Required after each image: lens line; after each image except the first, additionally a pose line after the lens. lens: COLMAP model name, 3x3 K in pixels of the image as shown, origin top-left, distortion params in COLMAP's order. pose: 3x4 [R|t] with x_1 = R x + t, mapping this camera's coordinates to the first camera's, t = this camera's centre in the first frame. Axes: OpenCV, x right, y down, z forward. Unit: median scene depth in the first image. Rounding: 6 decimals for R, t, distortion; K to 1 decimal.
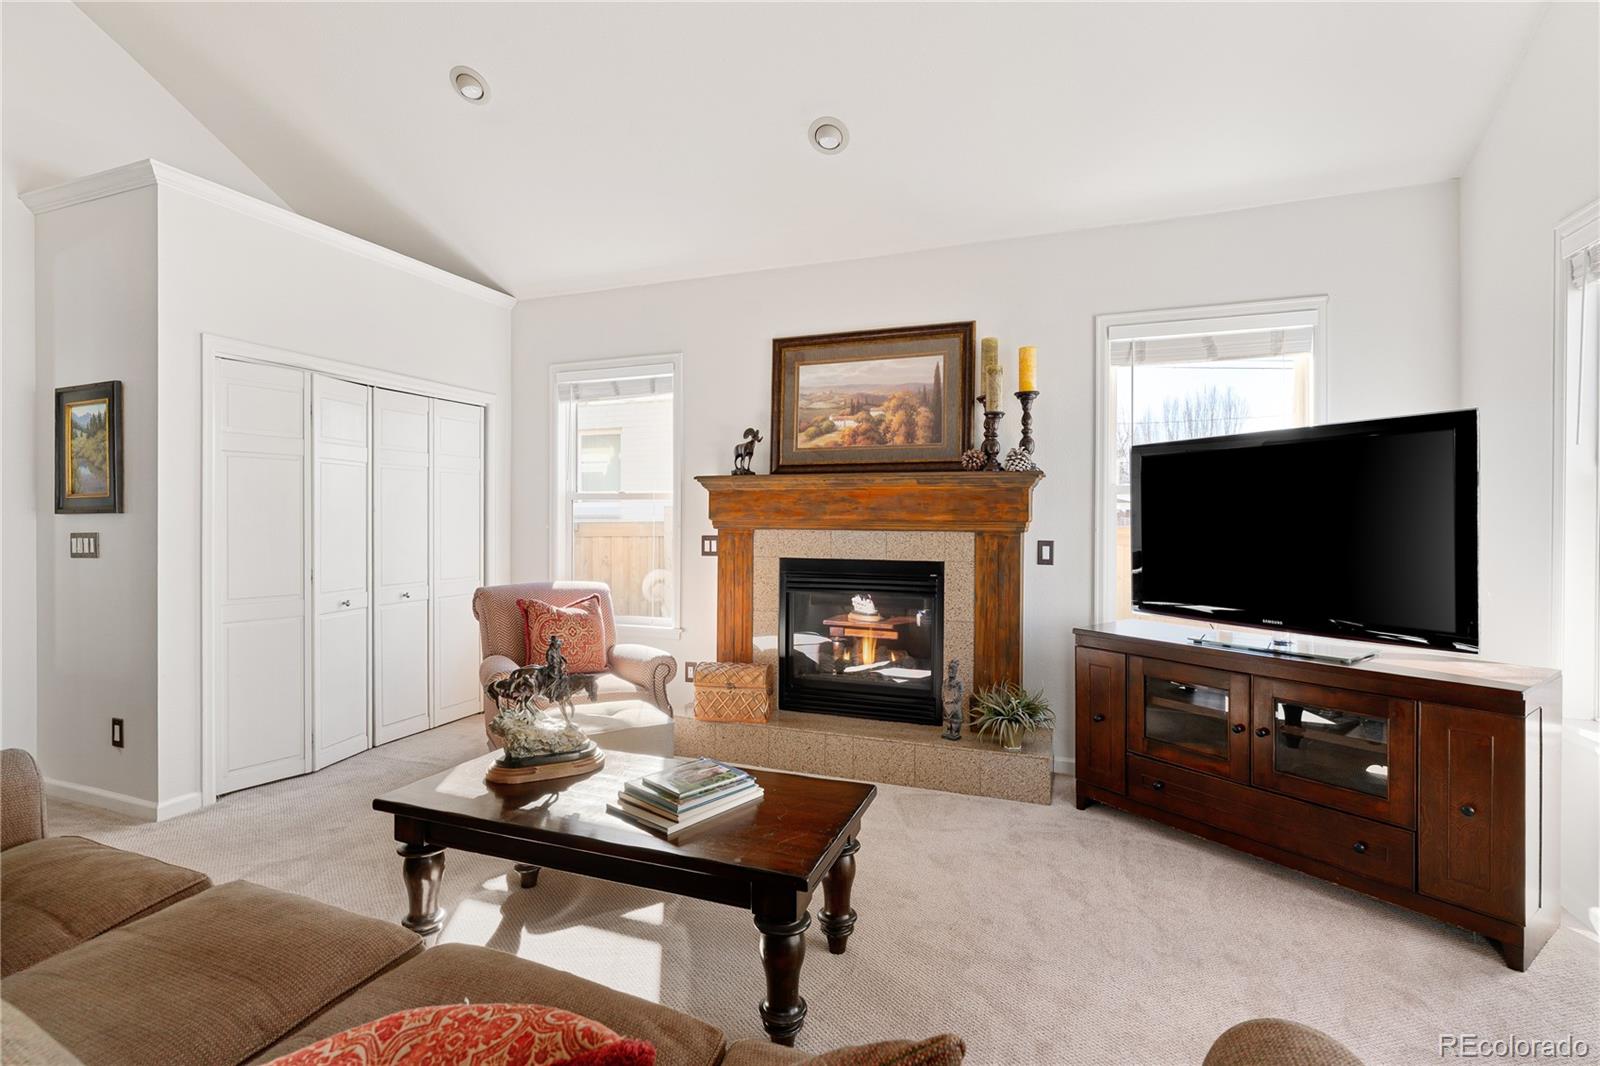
lens RADIAL K [[720.2, 0, 783.1], [0, 720.2, 520.6], [0, 0, 1]] dist [-0.001119, 0.000257]
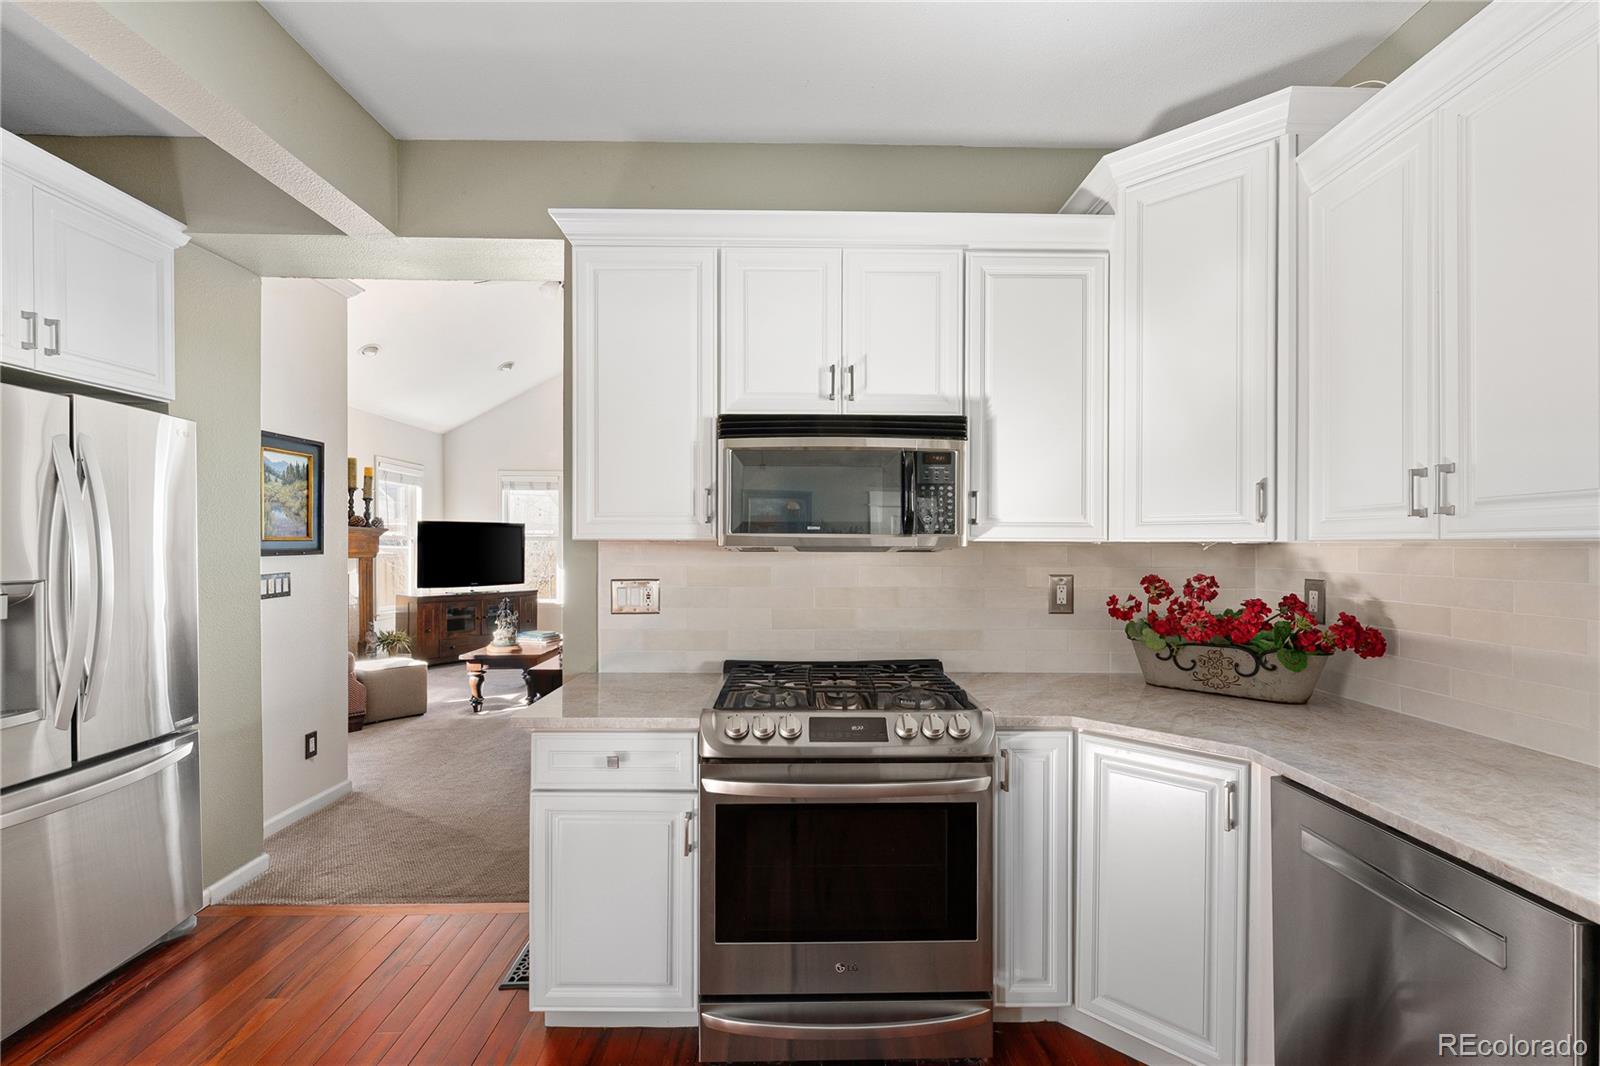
lens RADIAL K [[693.5, 0, 809.2], [0, 693.5, 547.7], [0, 0, 1]] dist [-0.000546, -0.001774]
pose [[-0.380794, -0.006073, 0.924640, -1.805113], [-0.000172, 0.999979, 0.006497, -0.022610], [-0.924660, 0.002315, -0.380787, 0.546609]]
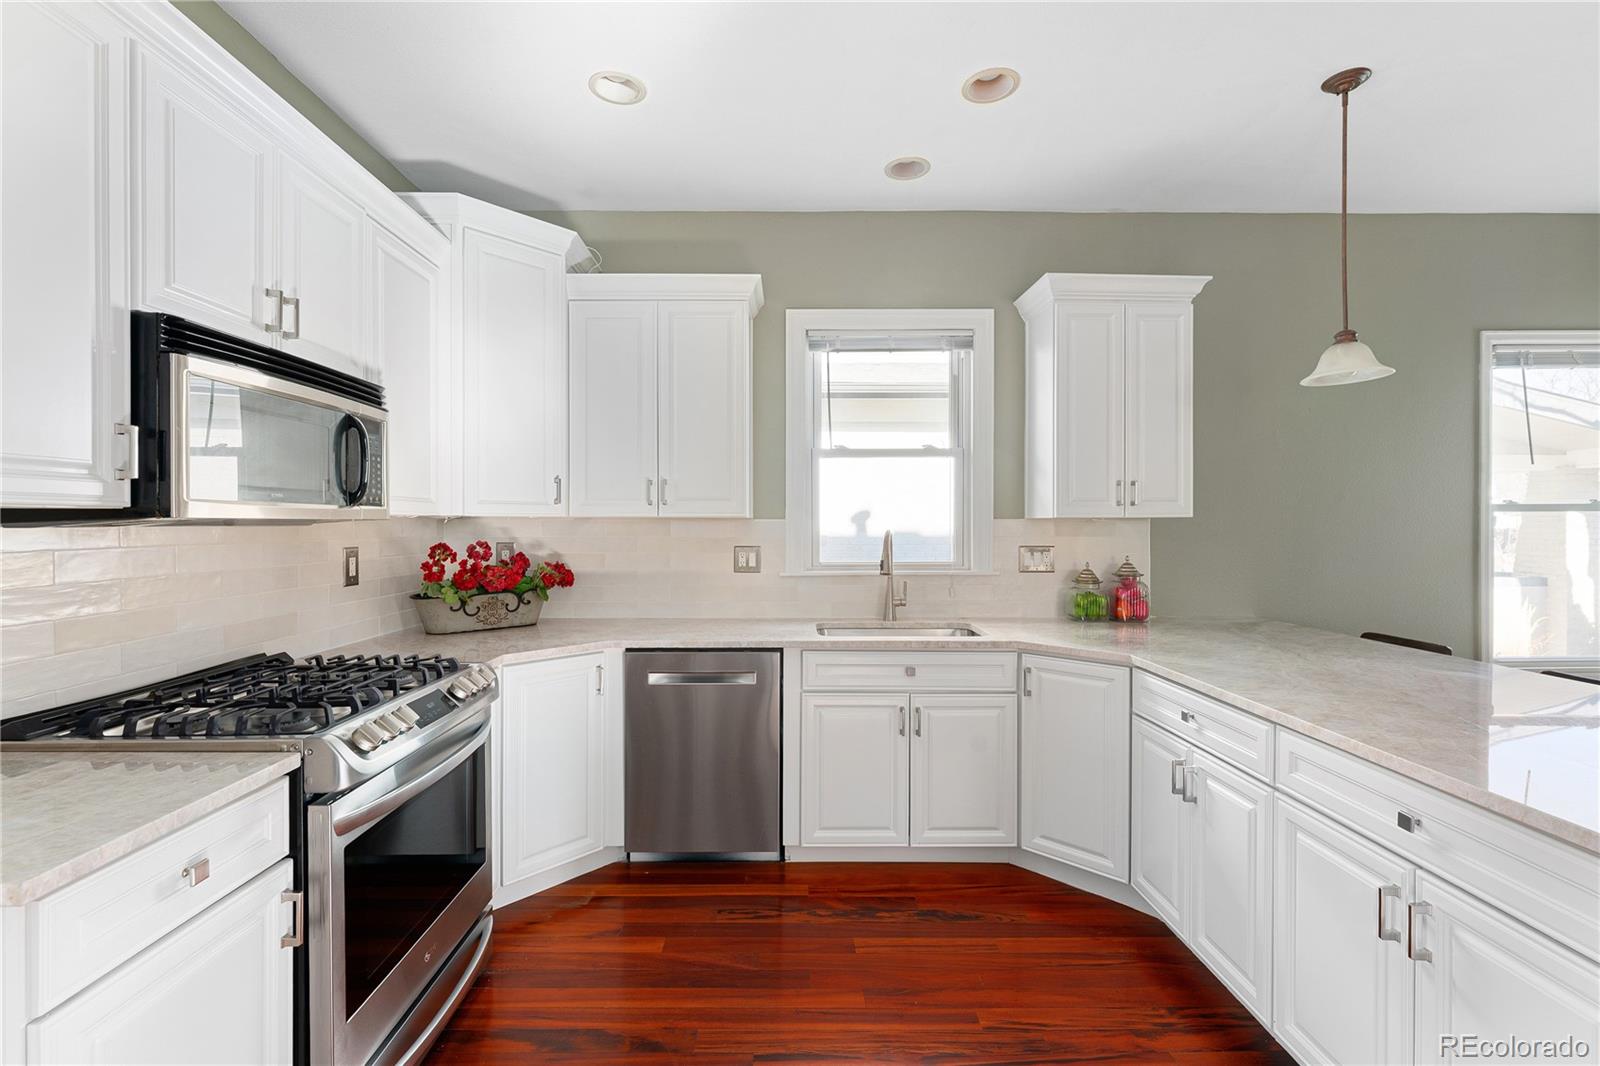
lens RADIAL K [[693.5, 0, 783.3], [0, 693.5, 529.7], [0, 0, 1]] dist [-0.000546, -0.001774]
pose [[-0.929787, 0.000022, -0.368099, -1.442225], [-0.004702, 0.999918, 0.011936, -0.020023], [0.368069, 0.012828, -0.929710, 0.840813]]
